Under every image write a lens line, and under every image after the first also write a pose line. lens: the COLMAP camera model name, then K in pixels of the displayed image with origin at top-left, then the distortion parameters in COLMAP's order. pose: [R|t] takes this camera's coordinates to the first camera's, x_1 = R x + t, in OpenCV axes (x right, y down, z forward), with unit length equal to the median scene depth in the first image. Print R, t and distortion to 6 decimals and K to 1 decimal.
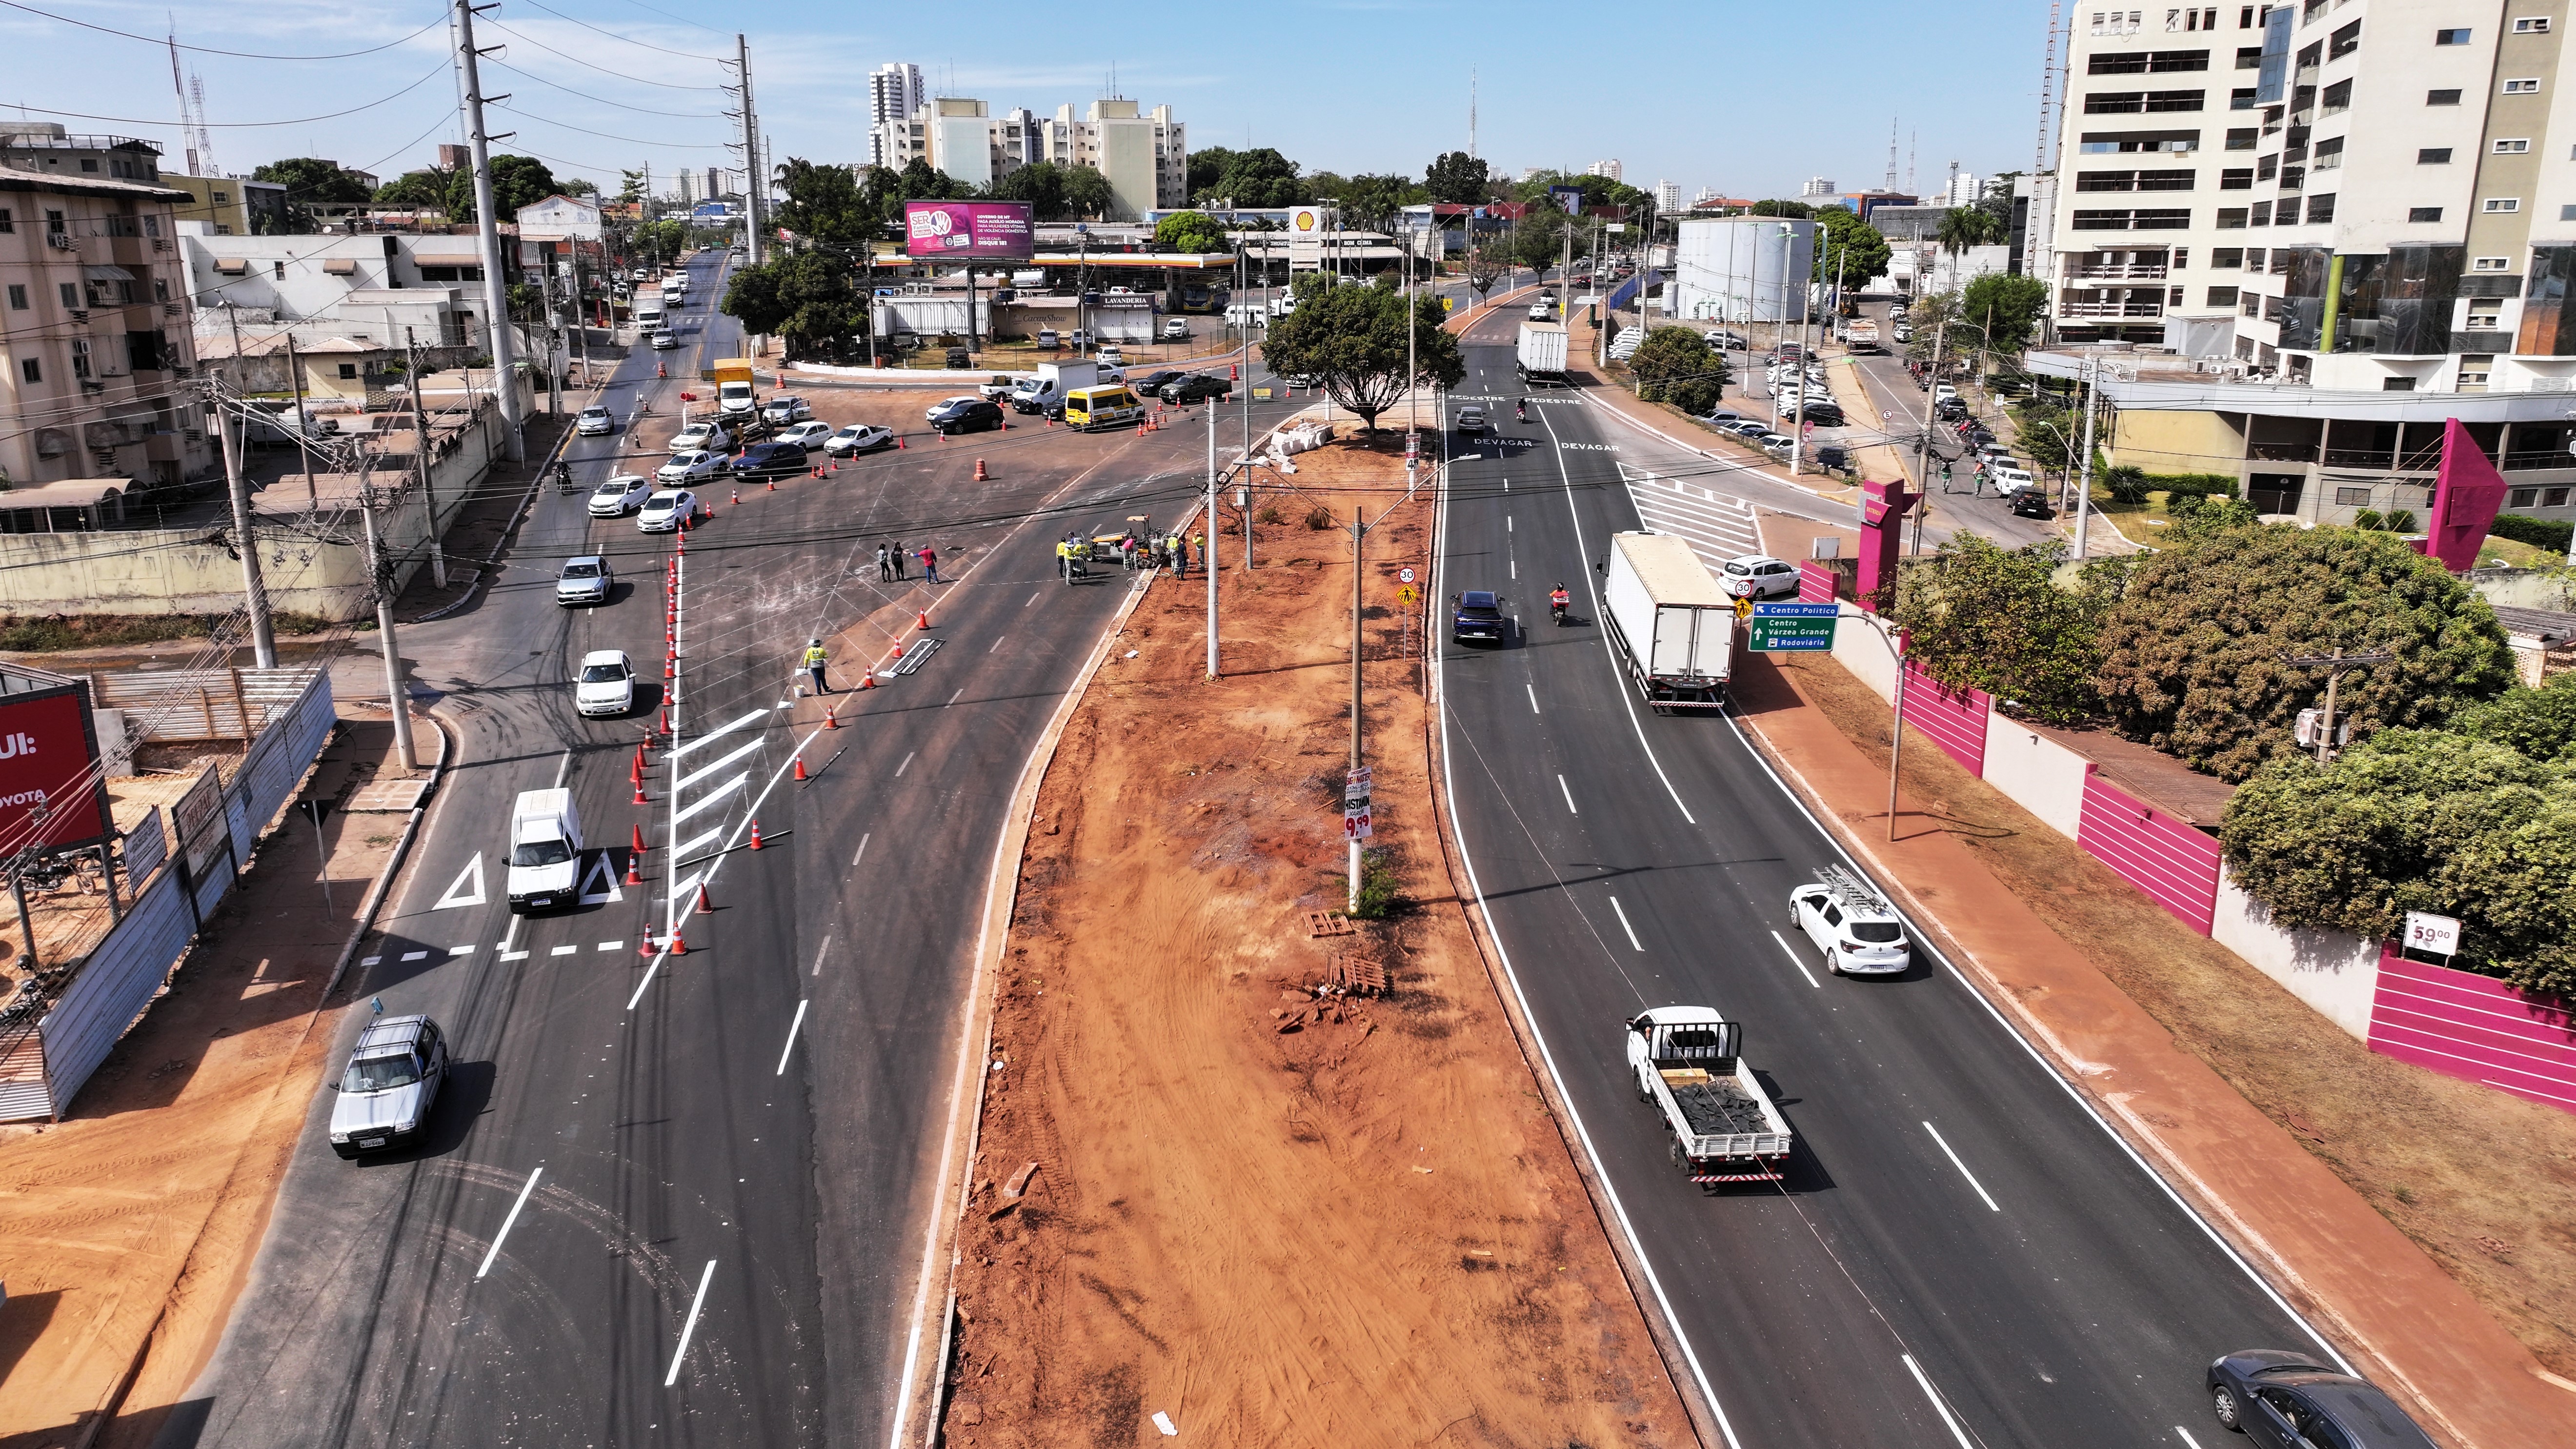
lens RADIAL K [[1797.2, 0, 1300.7], [0, 1797.2, 722.6], [0, 0, 1]] dist [0.001090, 0.008960]
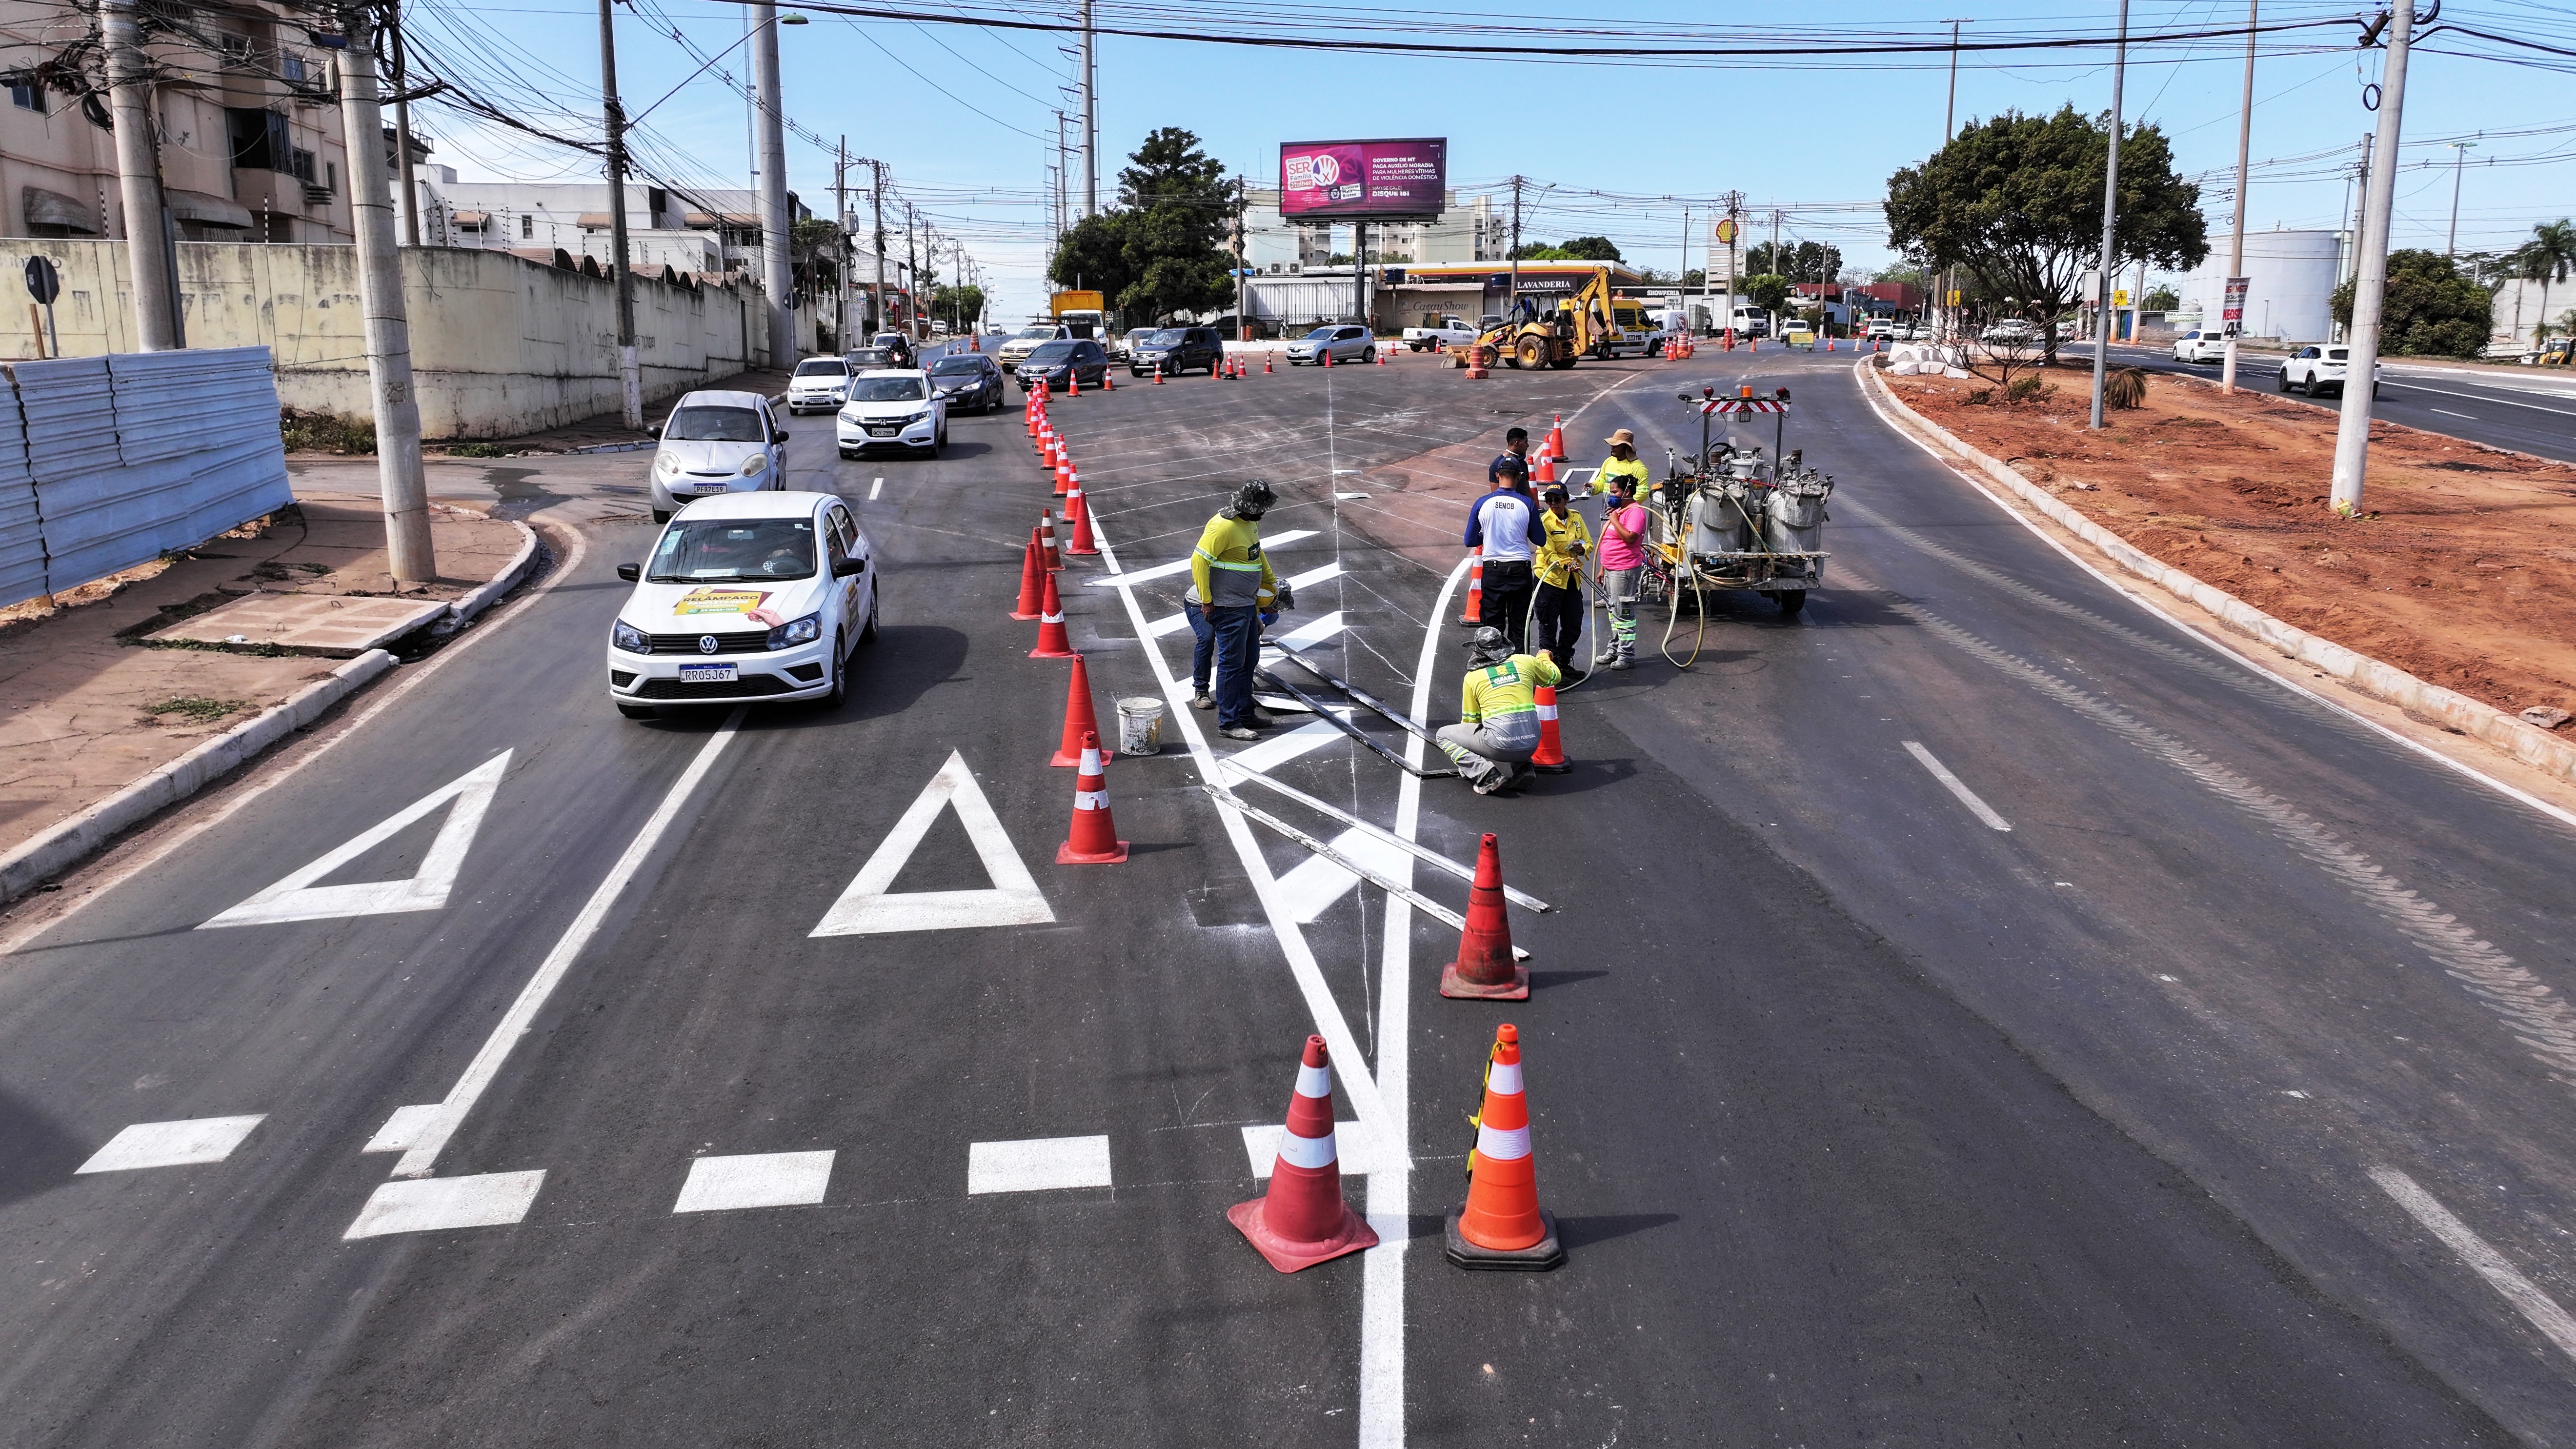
lens RADIAL K [[1797.2, 0, 1300.7], [0, 1797.2, 722.6], [0, 0, 1]] dist [0.001090, 0.008960]
pose [[0.990681, 0.023098, -0.134233, -0.100895], [-0.034908, 0.995657, -0.086304, 0.029071], [0.131657, 0.090186, 0.987184, 0.249787]]
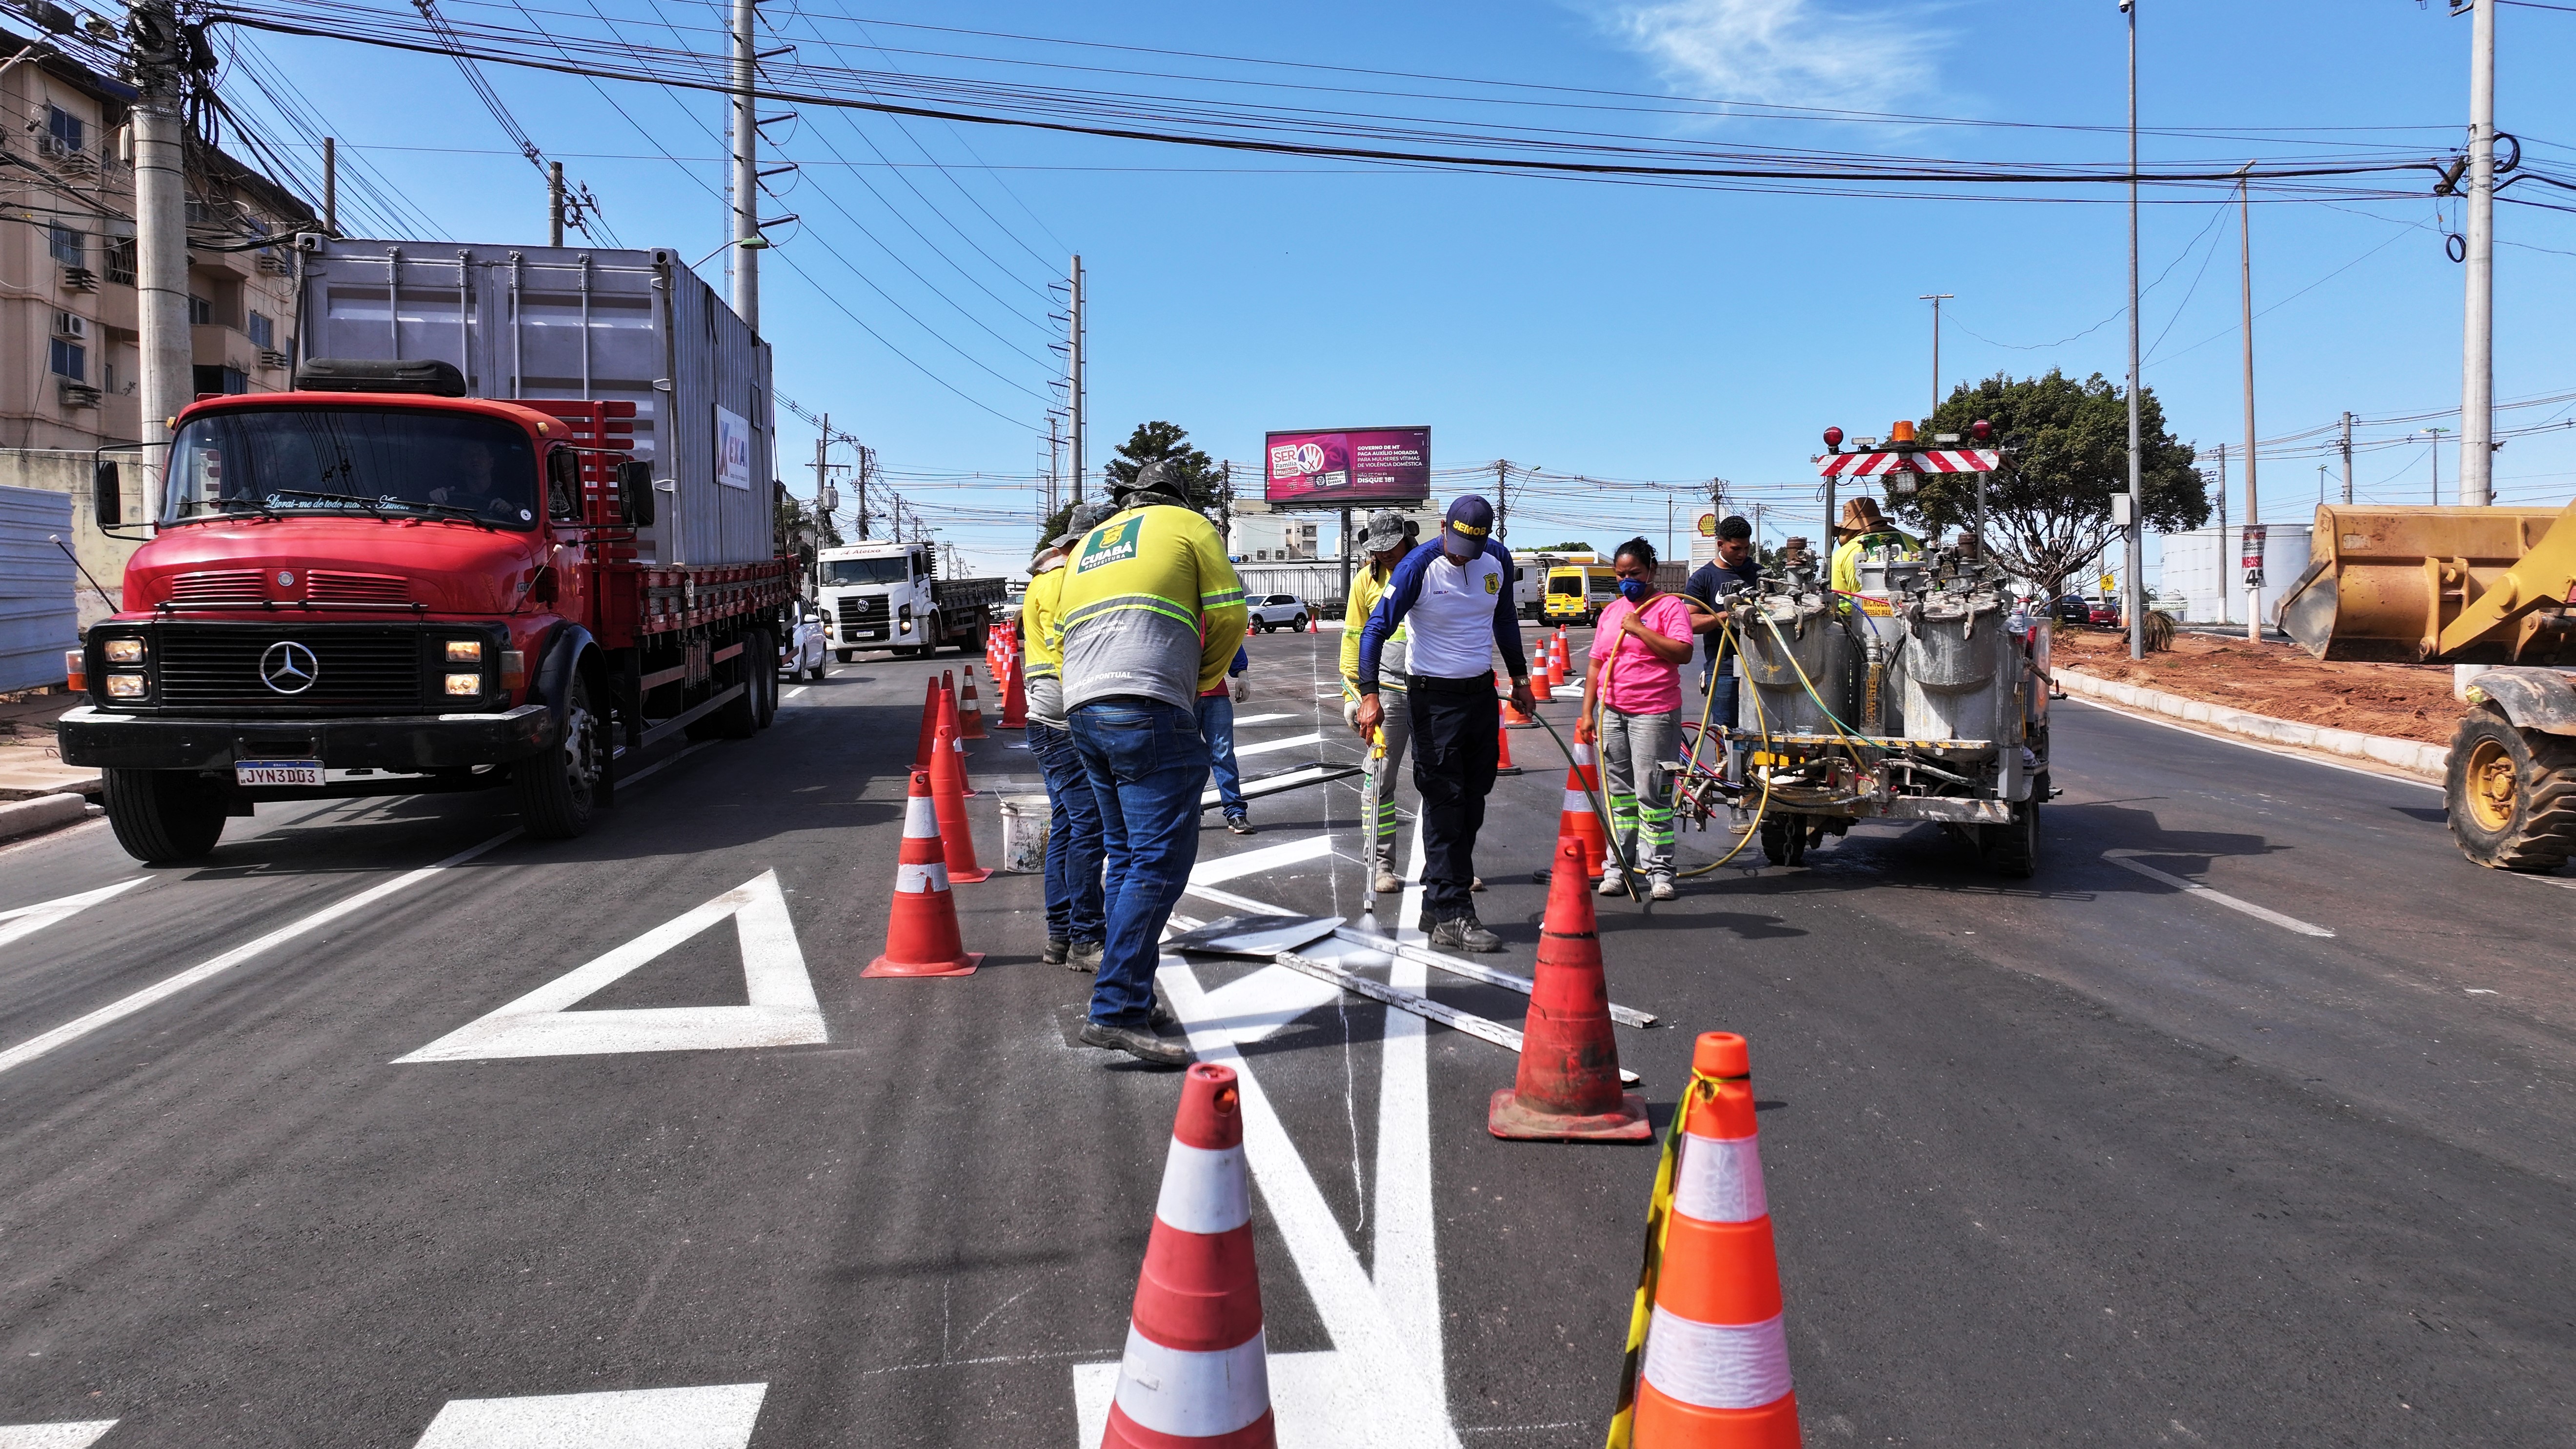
lens RADIAL K [[1797.2, 0, 1300.7], [0, 1797.2, 722.6], [0, 0, 1]] dist [0.001090, 0.008960]
pose [[0.991519, -0.002868, -0.129931, -0.103245], [-0.030513, 0.966673, -0.254191, 0.033953], [0.126329, 0.256000, 0.958387, 0.277011]]
